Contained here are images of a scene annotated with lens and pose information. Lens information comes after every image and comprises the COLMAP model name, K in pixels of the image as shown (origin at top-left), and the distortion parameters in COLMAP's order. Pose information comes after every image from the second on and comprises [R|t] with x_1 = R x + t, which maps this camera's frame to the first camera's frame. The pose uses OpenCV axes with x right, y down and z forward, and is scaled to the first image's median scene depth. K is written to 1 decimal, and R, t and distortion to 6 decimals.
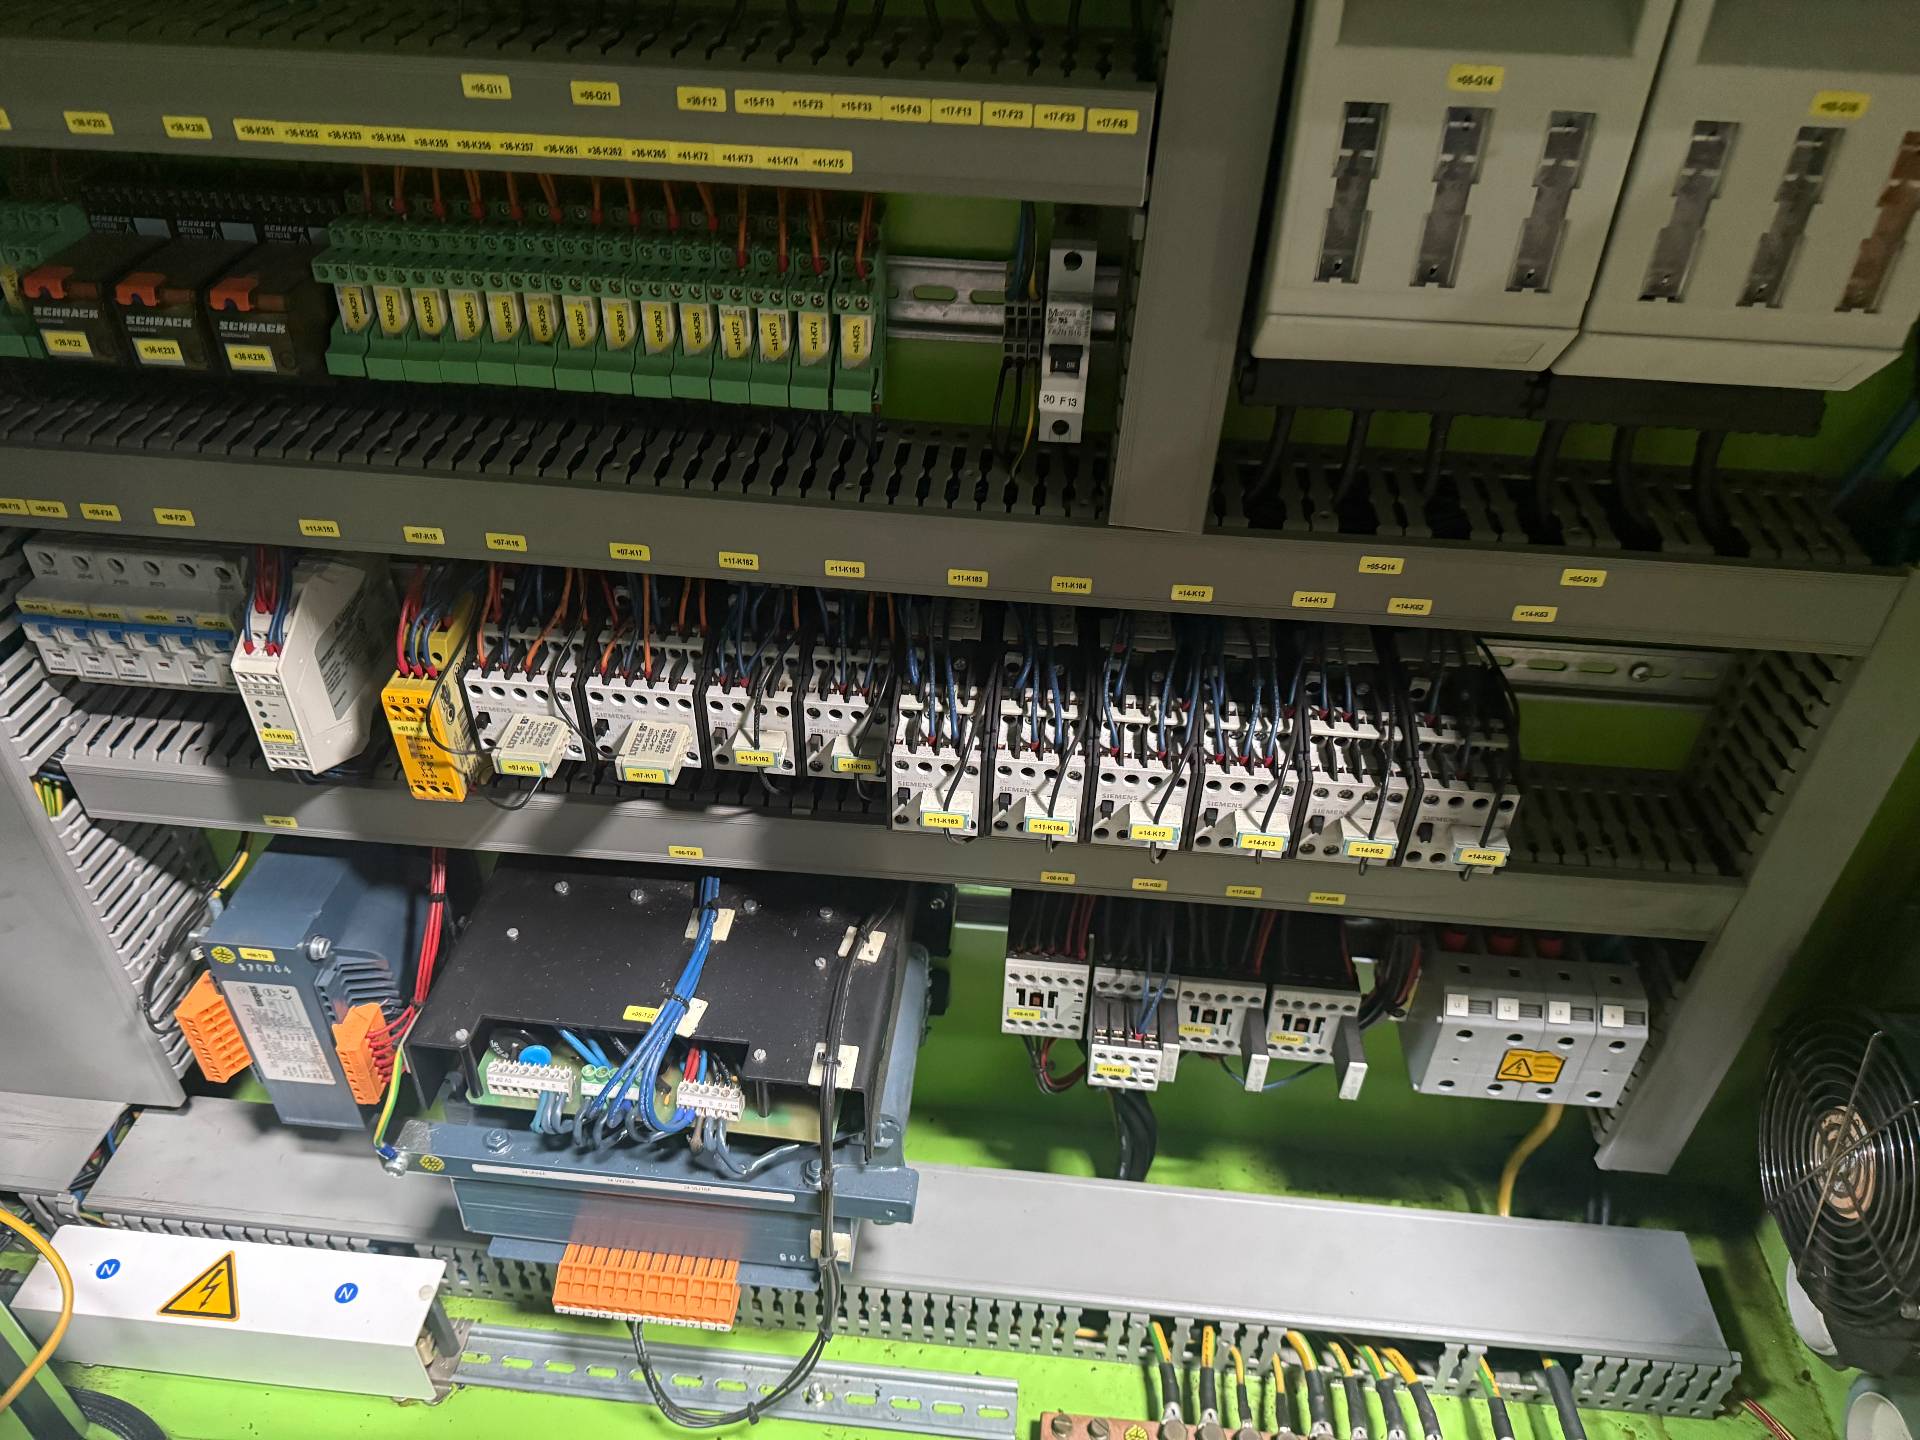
lens RADIAL K [[1336.9, 0, 960.0], [0, 1336.9, 720.0], [0, 0, 1]] dist [0.069887, -0.115909]
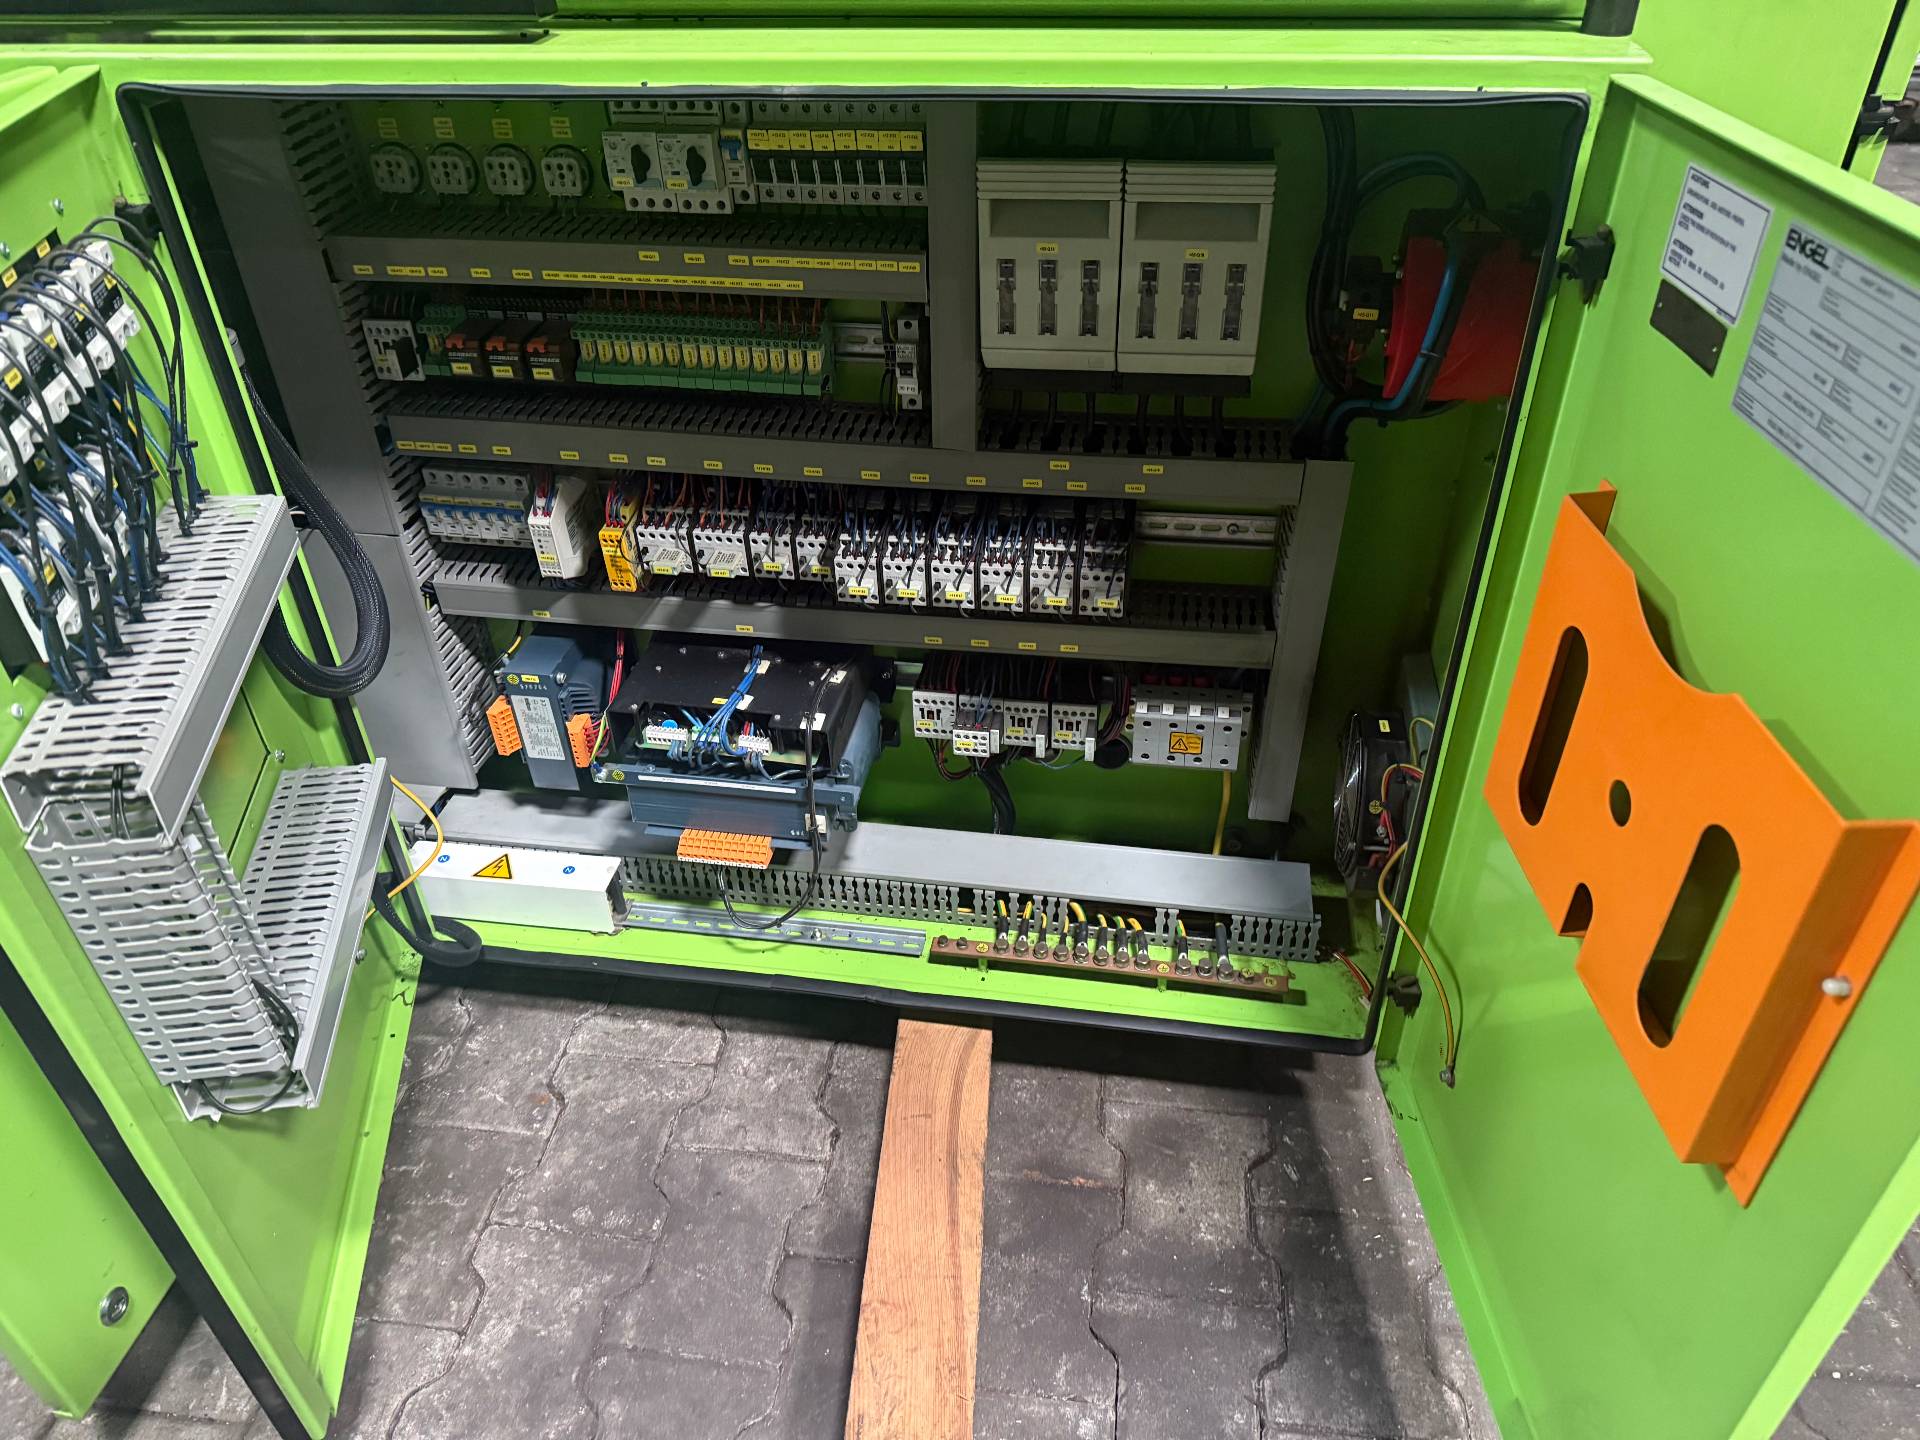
lens RADIAL K [[1333.6, 0, 958.5], [0, 1333.6, 734.5], [0, 0, 1]] dist [0.098931, -0.000520]
pose [[0.995919, 0.004648, -0.090133, 0.319974], [-0.005092, 0.999976, -0.004691, 0.296119], [0.090109, 0.005131, 0.995919, -1.031530]]
